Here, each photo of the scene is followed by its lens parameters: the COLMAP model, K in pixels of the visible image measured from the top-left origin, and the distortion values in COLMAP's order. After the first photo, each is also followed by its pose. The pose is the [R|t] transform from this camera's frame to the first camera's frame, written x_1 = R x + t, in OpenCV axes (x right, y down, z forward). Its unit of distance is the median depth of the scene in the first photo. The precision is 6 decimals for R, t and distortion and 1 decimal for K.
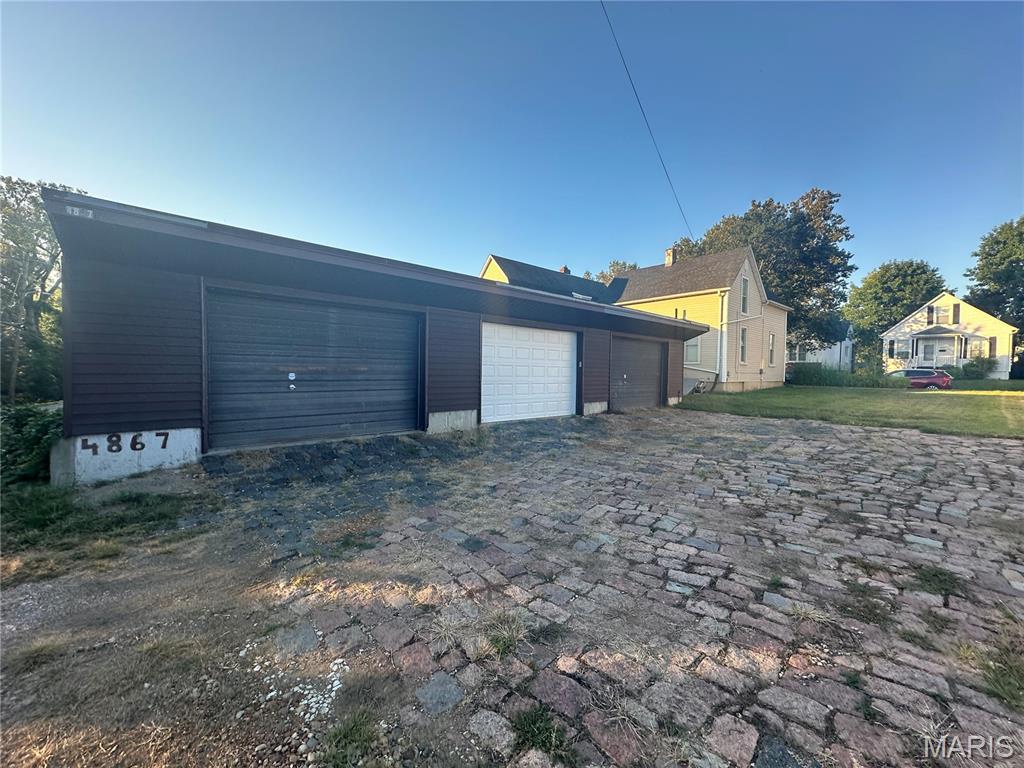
lens RADIAL K [[408.2, 0, 510.7], [0, 408.2, 384.0], [0, 0, 1]] dist [-0.001976, 0.000360]
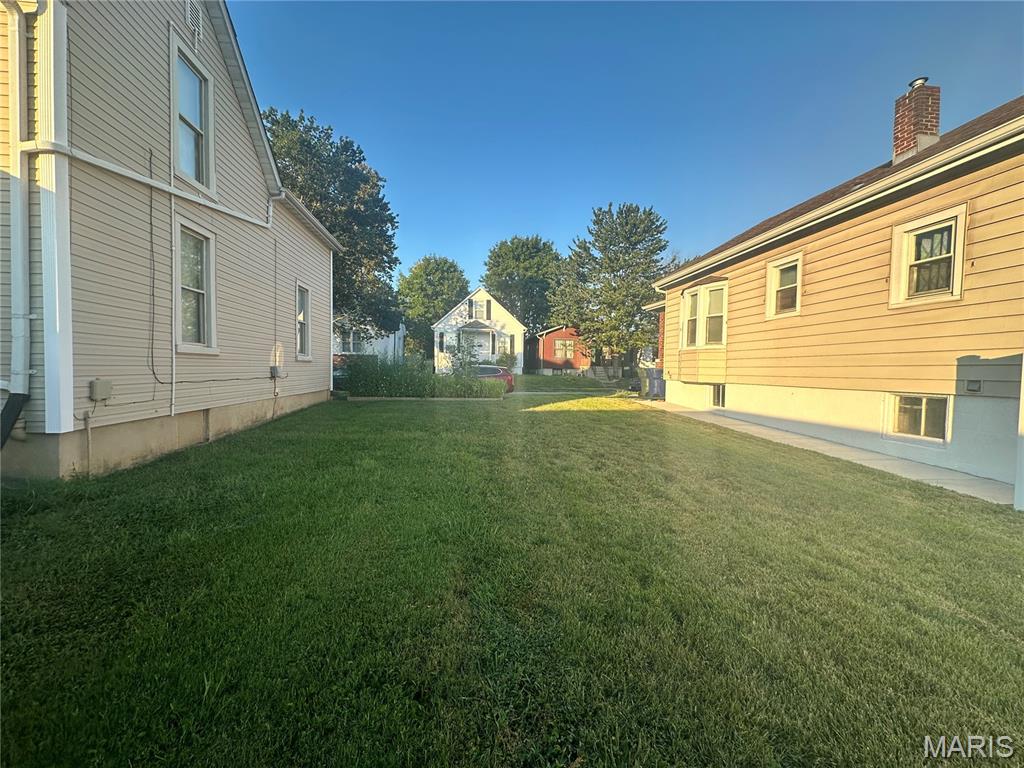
lens RADIAL K [[408.2, 0, 510.7], [0, 408.2, 384.0], [0, 0, 1]] dist [-0.001976, 0.000360]
pose [[0.552475, -0.035632, 0.832767, 0.264443], [0.017350, 0.999361, 0.031250, -0.018418], [-0.833349, -0.002817, 0.552740, 0.380366]]
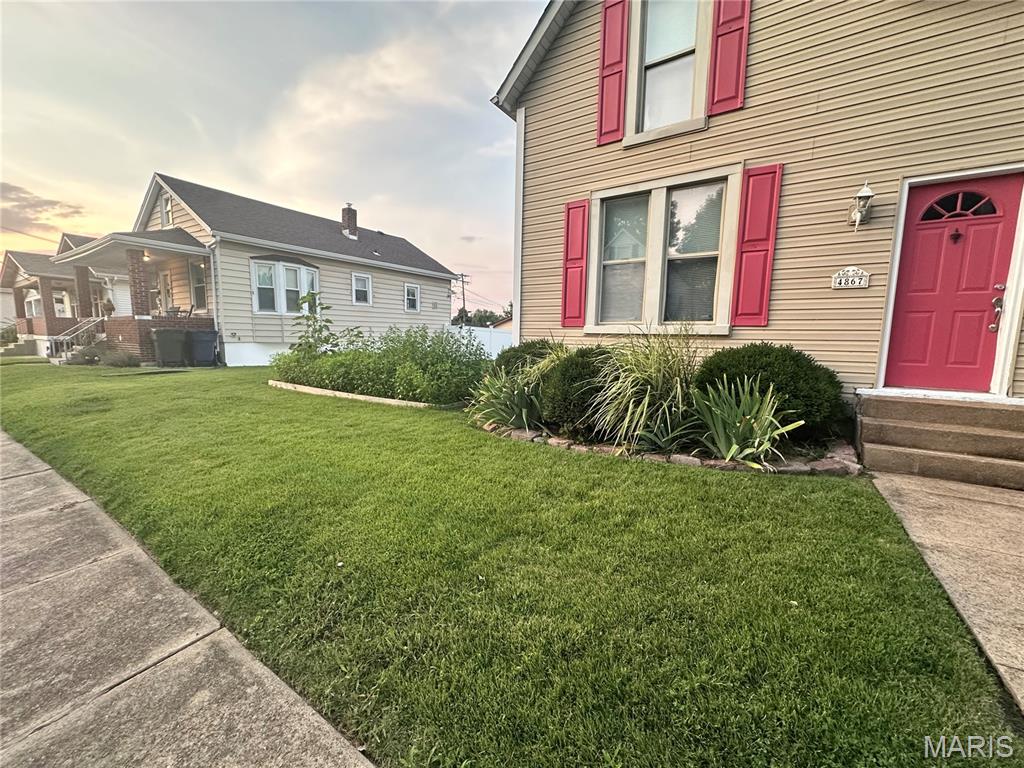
lens RADIAL K [[408.2, 0, 510.7], [0, 408.2, 384.0], [0, 0, 1]] dist [-0.001976, 0.000360]
pose [[-0.960971, -0.000334, -0.276648, 0.474621], [-0.043124, 0.987956, 0.148602, -0.032546], [0.273267, 0.154732, -0.949412, 0.781039]]
